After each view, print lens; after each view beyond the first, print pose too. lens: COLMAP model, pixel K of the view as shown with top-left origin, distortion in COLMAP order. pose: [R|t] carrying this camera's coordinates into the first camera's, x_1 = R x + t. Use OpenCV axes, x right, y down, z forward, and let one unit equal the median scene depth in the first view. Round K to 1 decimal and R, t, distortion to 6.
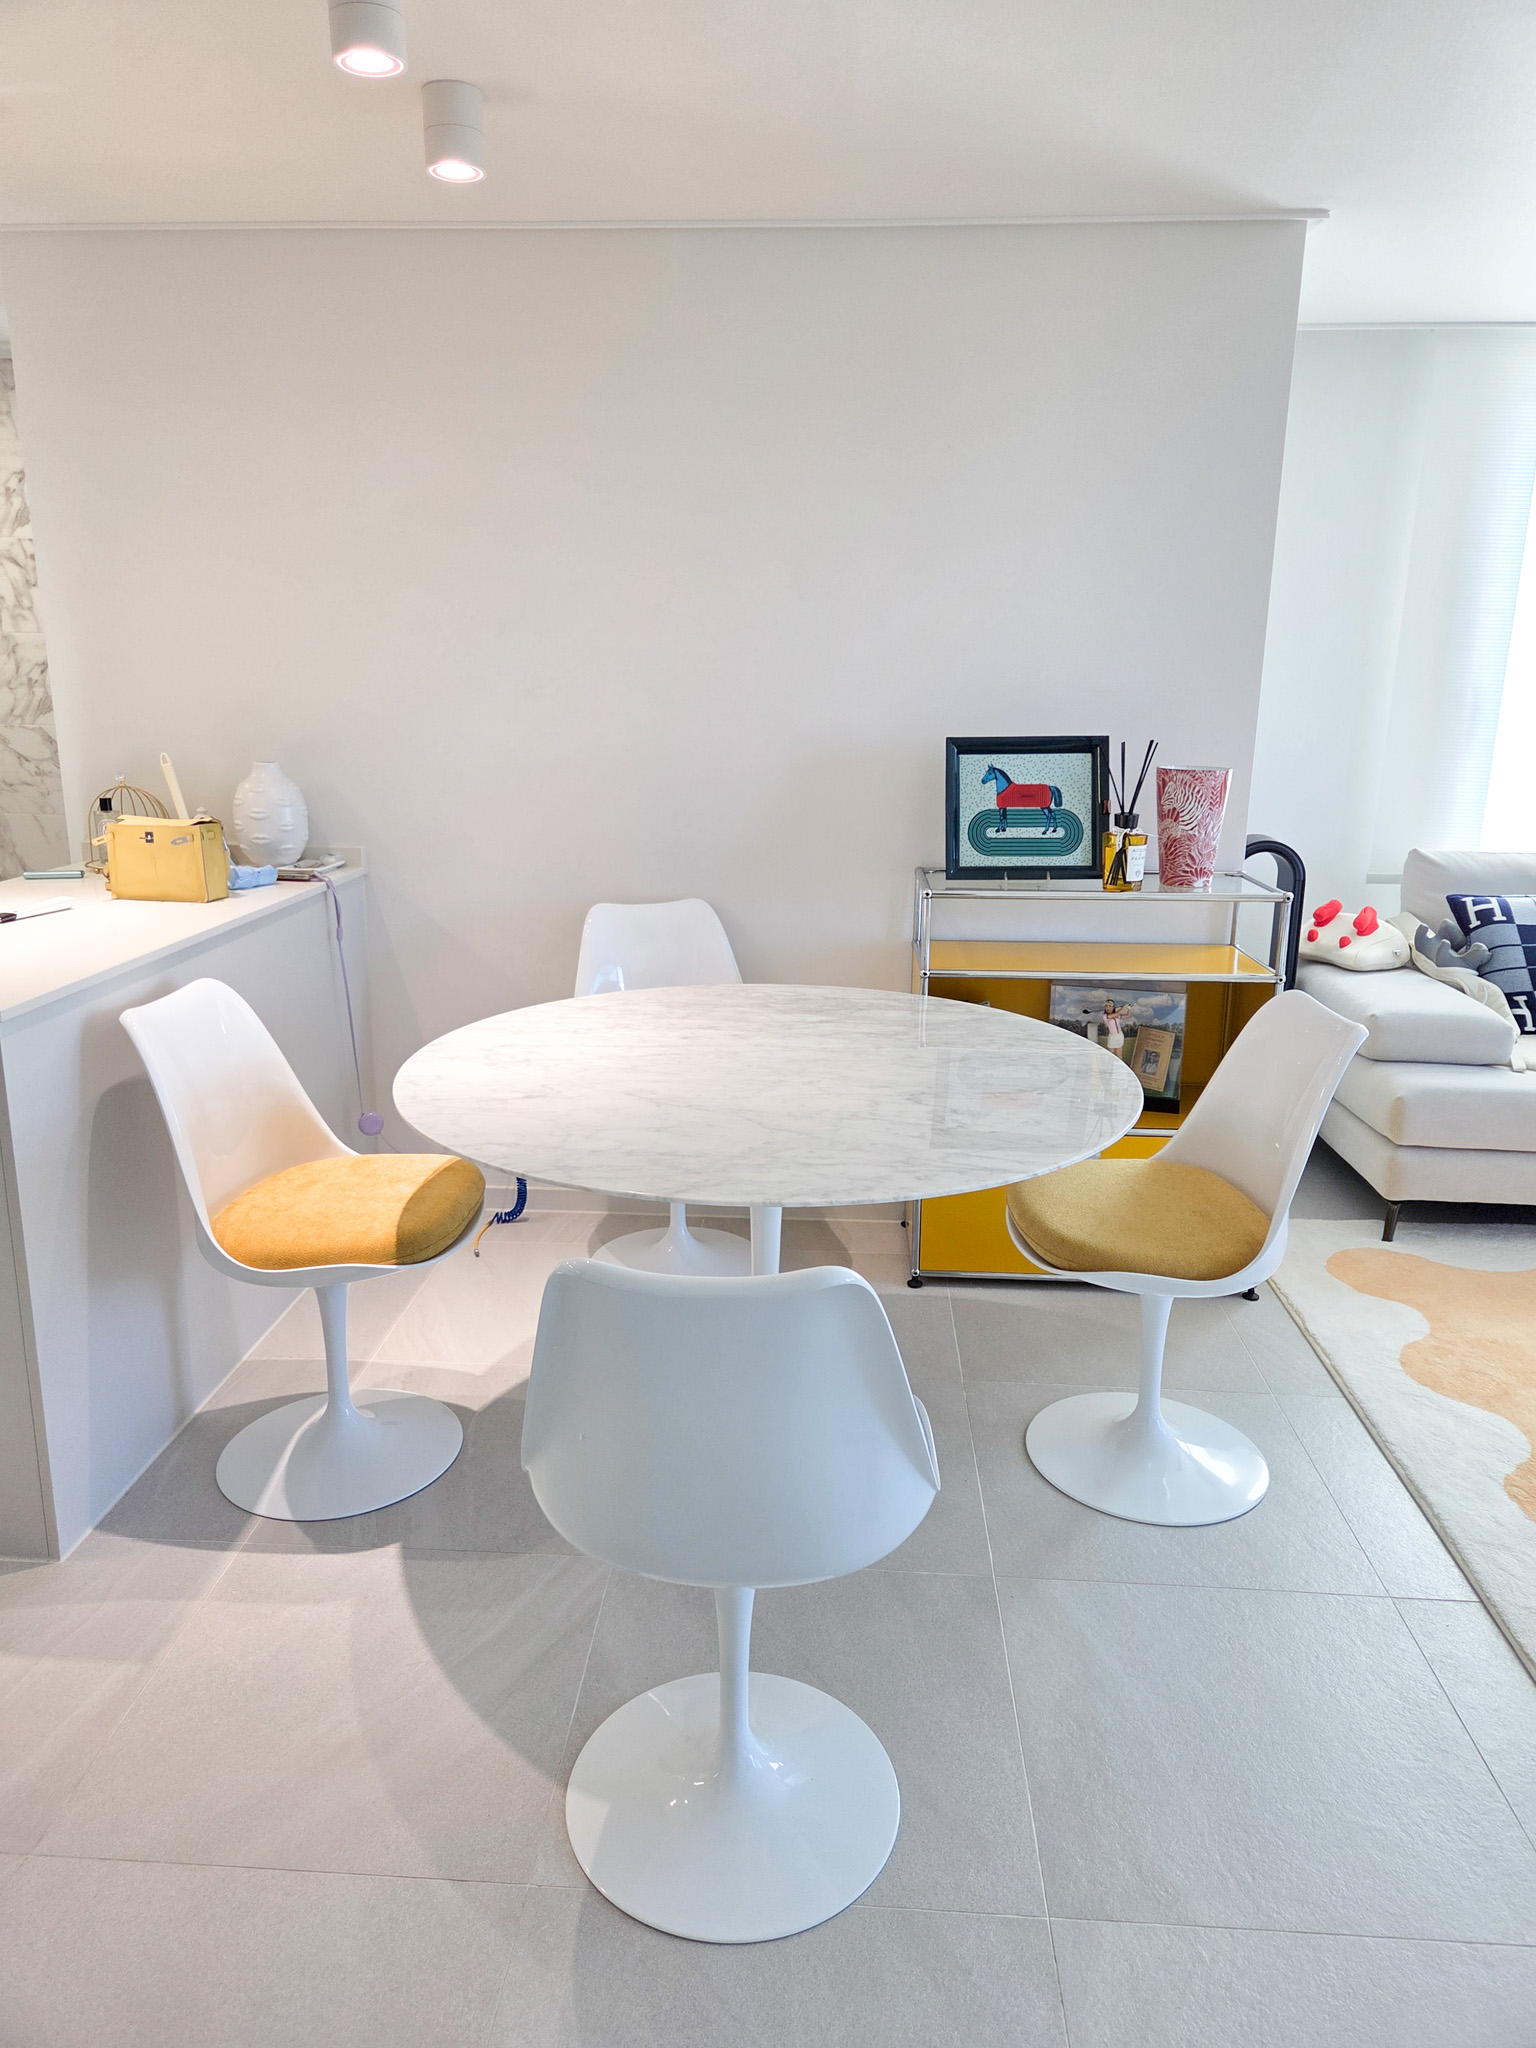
lens RADIAL K [[1360.5, 0, 743.9], [0, 1360.5, 1010.0], [0, 0, 1]] dist [0.084388, -0.098562]
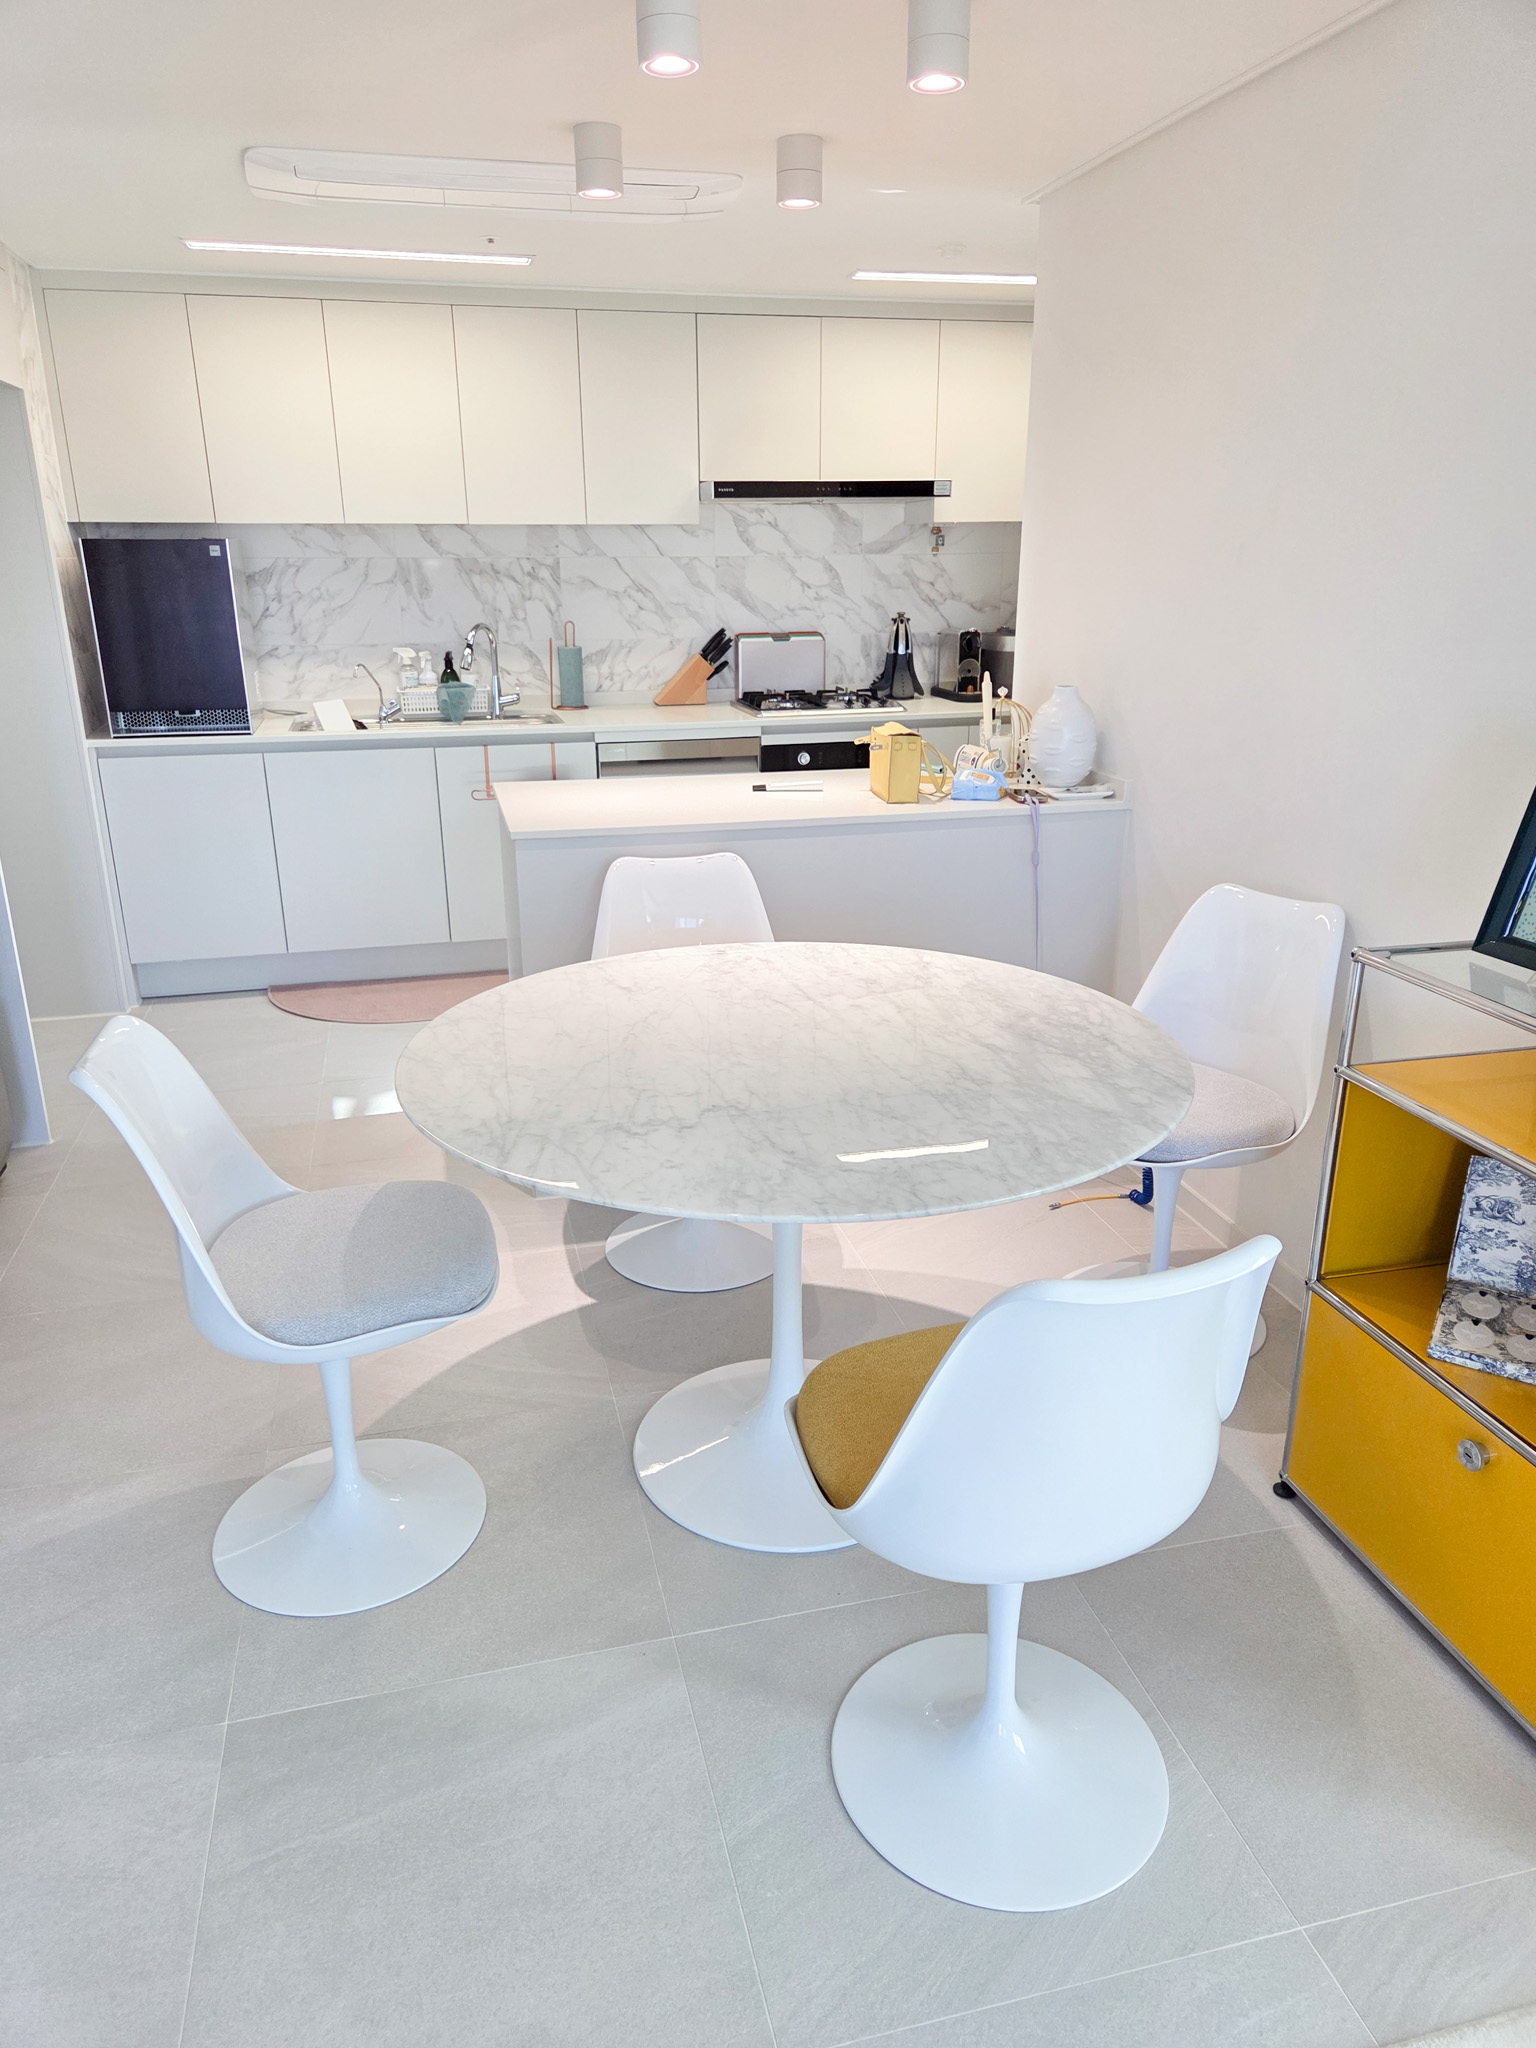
lens RADIAL K [[1360.5, 0, 743.9], [0, 1360.5, 1010.0], [0, 0, 1]] dist [0.084388, -0.098562]
pose [[0.306973, 0.291454, -0.905992, 0.743245], [-0.223234, 0.947447, 0.229153, -0.165770], [0.925167, 0.131904, 0.355903, 0.548115]]
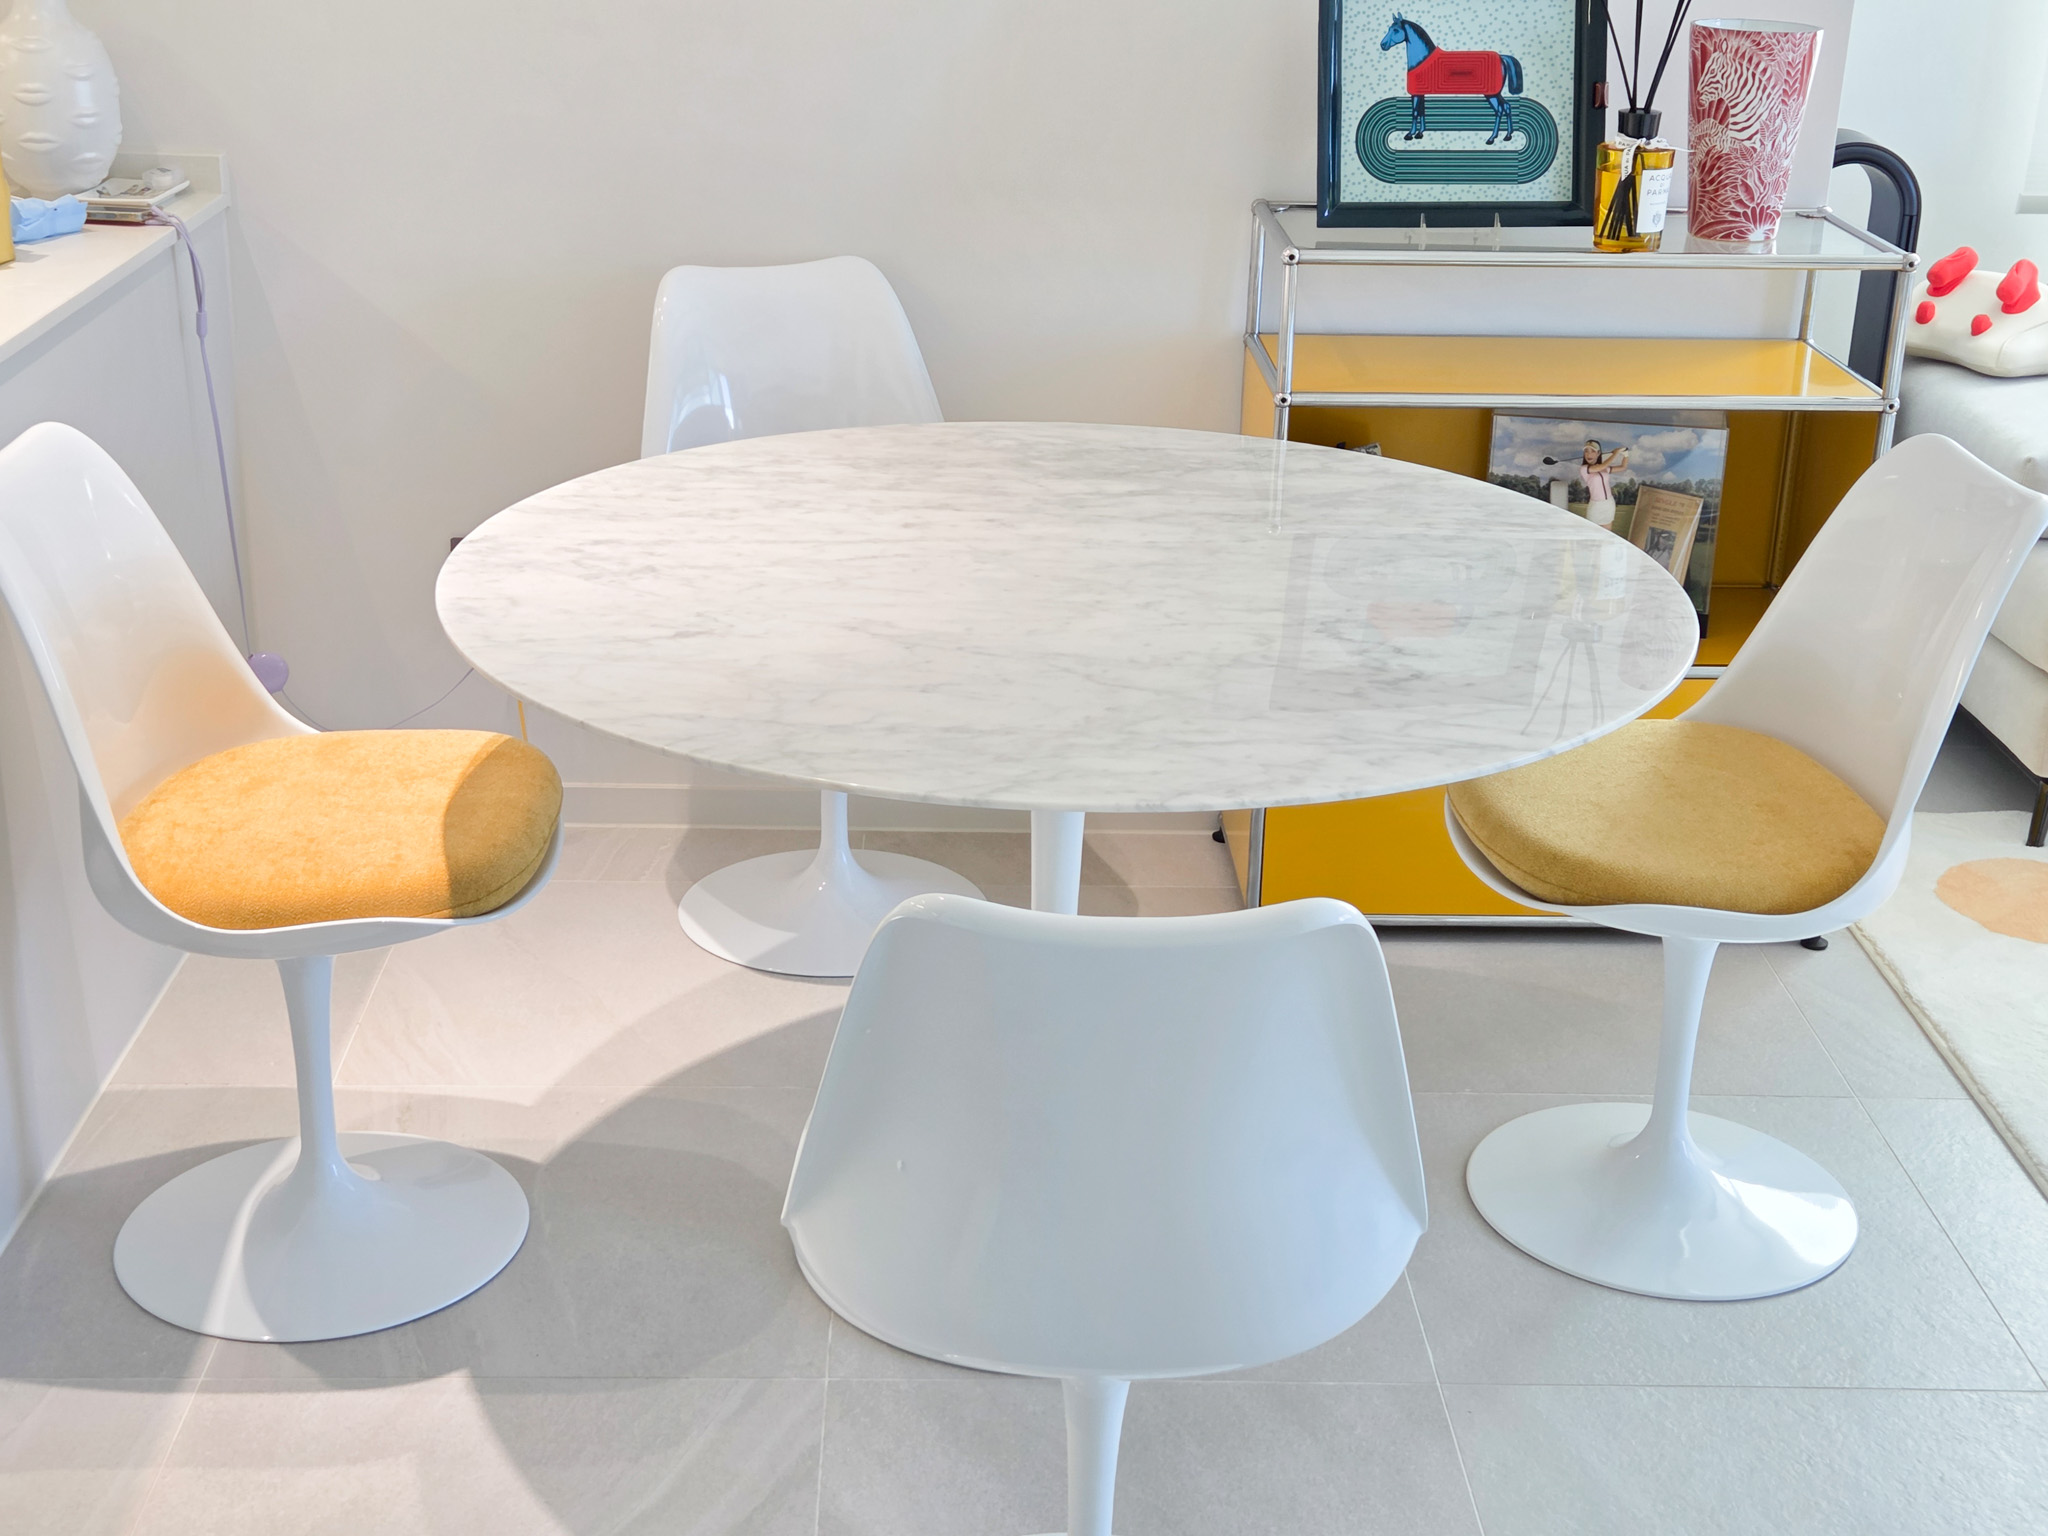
lens RADIAL K [[2713.5, 0, 978.9], [0, 2713.5, 772.6], [0, 0, 1]] dist [0.102160, -0.153578]
pose [[0.996136, -0.016474, 0.086268, -0.106698], [0.005147, 0.991513, 0.129908, -0.023483], [-0.087676, -0.128962, 0.987766, -0.144649]]
